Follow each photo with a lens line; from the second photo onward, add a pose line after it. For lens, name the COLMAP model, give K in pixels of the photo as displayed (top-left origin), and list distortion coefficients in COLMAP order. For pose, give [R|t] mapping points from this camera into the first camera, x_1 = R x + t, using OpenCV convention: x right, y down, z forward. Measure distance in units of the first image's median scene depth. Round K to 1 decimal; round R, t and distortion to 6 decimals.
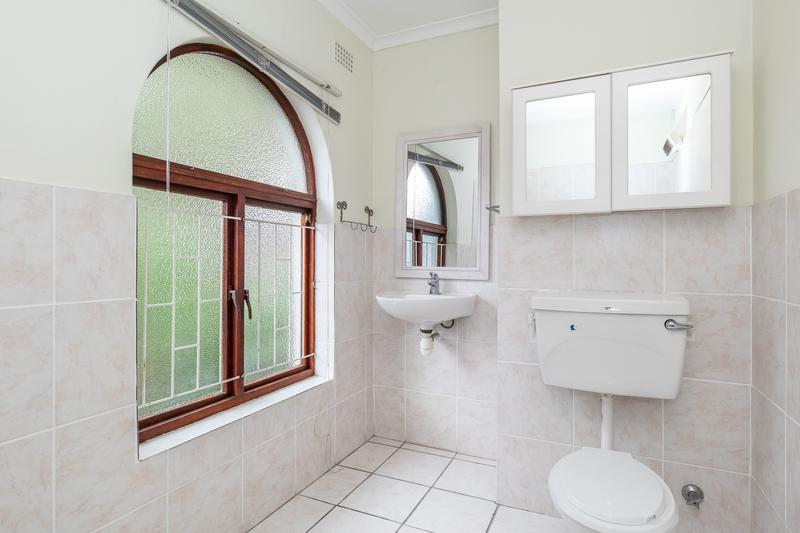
lens RADIAL K [[432.0, 0, 400.0], [0, 432.0, 266.5], [0, 0, 1]] dist [-0.001614, -0.000269]
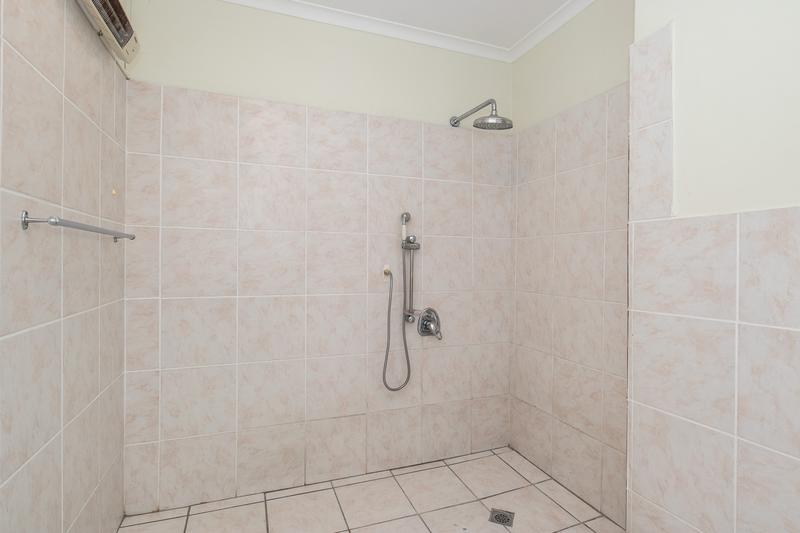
lens RADIAL K [[398.5, 0, 400.4], [0, 398.5, 261.4], [0, 0, 1]] dist [-0.000908, -0.000100]
pose [[-0.697079, -0.002464, -0.716990, 0.497230], [-0.004466, 0.999990, 0.000906, -0.062303], [0.716980, 0.003833, -0.697083, 1.078506]]
